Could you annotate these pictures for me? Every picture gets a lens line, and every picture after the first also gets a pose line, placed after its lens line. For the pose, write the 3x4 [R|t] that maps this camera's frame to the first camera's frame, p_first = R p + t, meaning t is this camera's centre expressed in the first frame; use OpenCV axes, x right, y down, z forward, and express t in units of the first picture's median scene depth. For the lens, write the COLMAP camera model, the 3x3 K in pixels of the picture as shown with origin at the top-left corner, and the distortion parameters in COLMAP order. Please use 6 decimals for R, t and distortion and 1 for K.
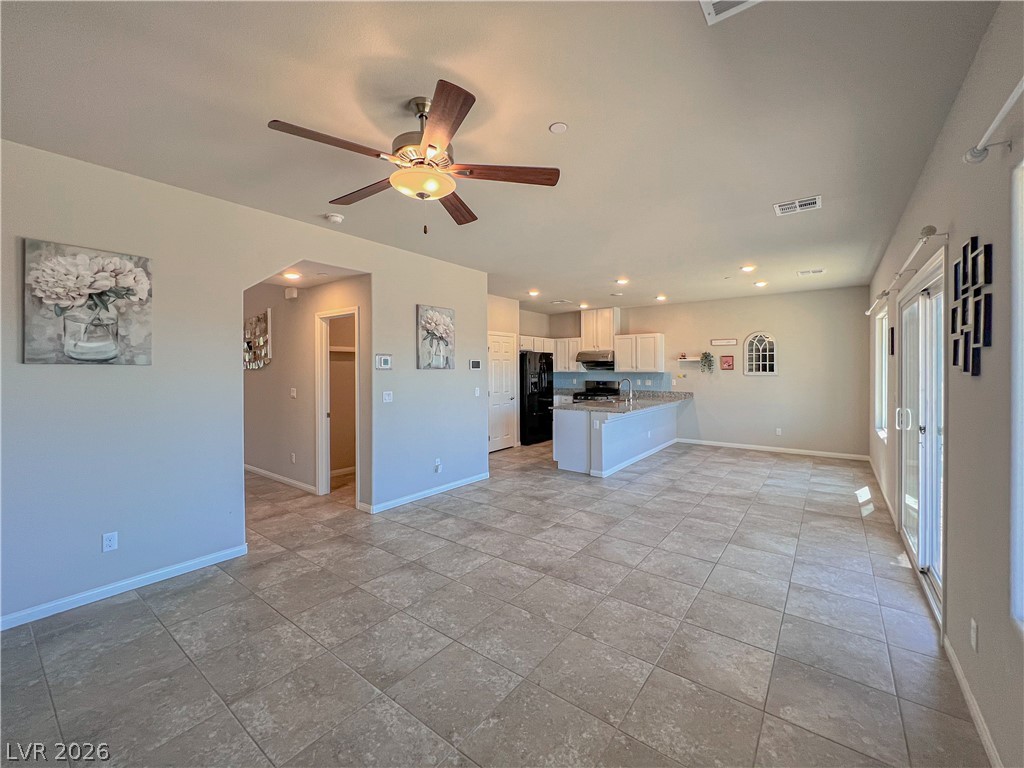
lens RADIAL K [[418.1, 0, 497.0], [0, 418.1, 369.2], [0, 0, 1]] dist [-0.000731, 0.000107]
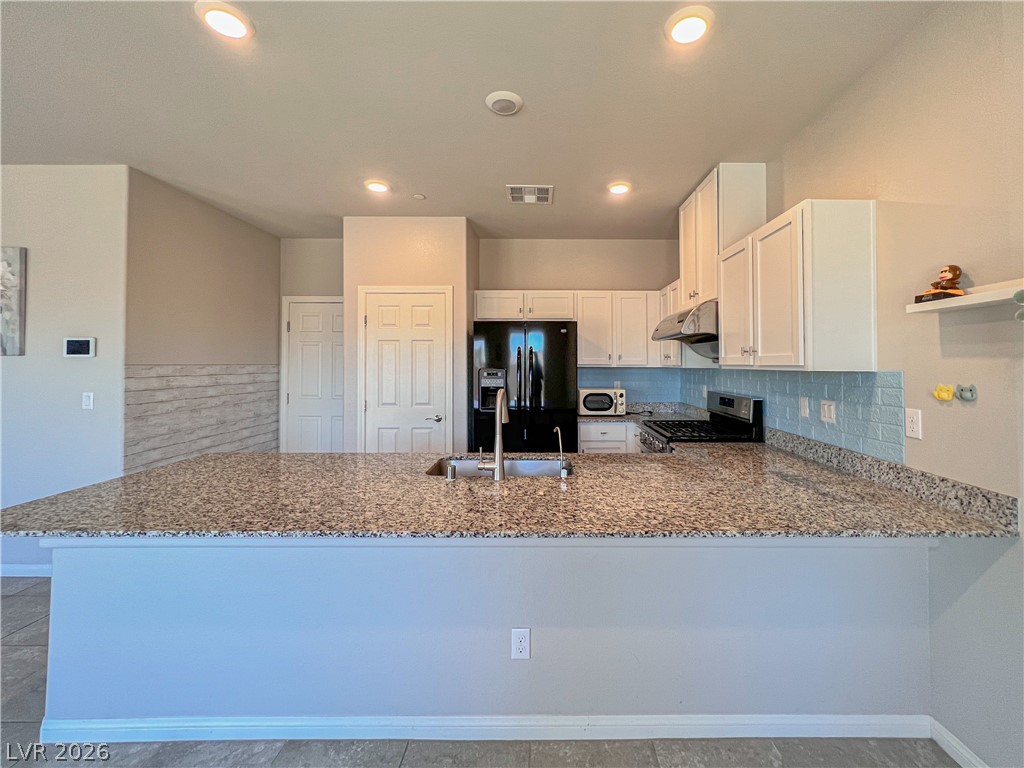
lens RADIAL K [[418.1, 0, 544.9], [0, 418.1, 359.3], [0, 0, 1]] dist [-0.000731, 0.000107]
pose [[0.635444, -0.003901, -0.772137, 0.468665], [-0.005763, 0.999935, -0.009794, 0.004232], [0.772125, 0.010673, 0.635380, 0.741713]]
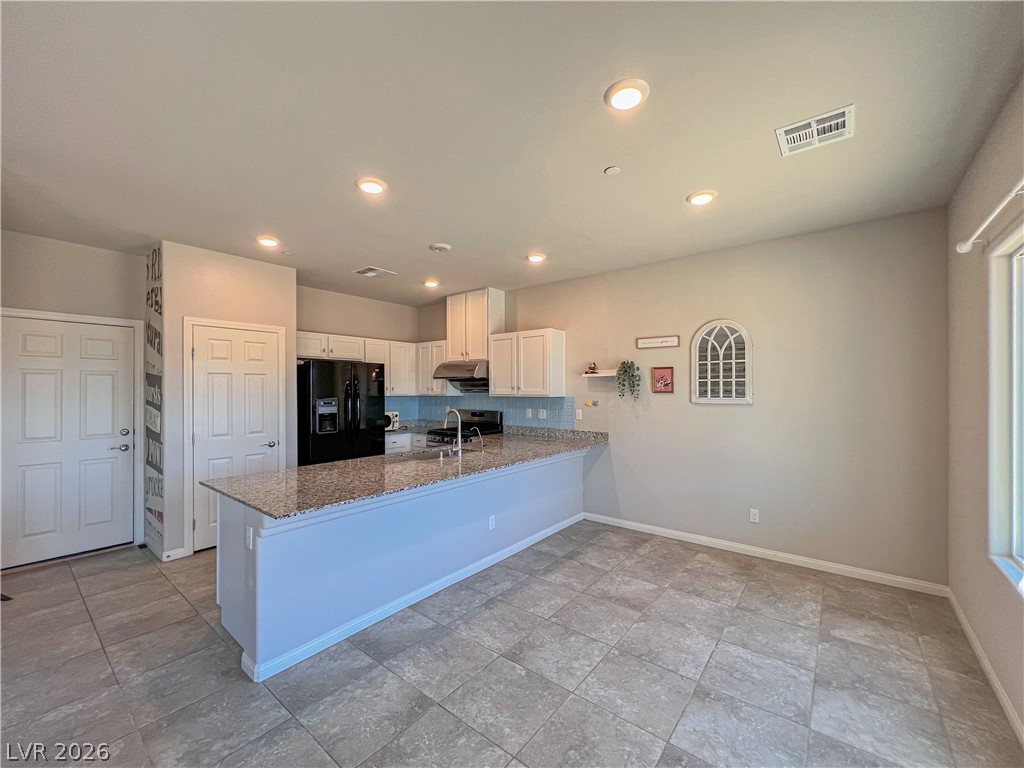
lens RADIAL K [[418.1, 0, 503.1], [0, 418.1, 387.0], [0, 0, 1]] dist [-0.000731, 0.000107]
pose [[0.999948, 0.001407, -0.010060, 0.327110], [-0.001463, 0.999983, -0.005559, -0.002613], [0.010052, 0.005573, 0.999934, 0.427840]]
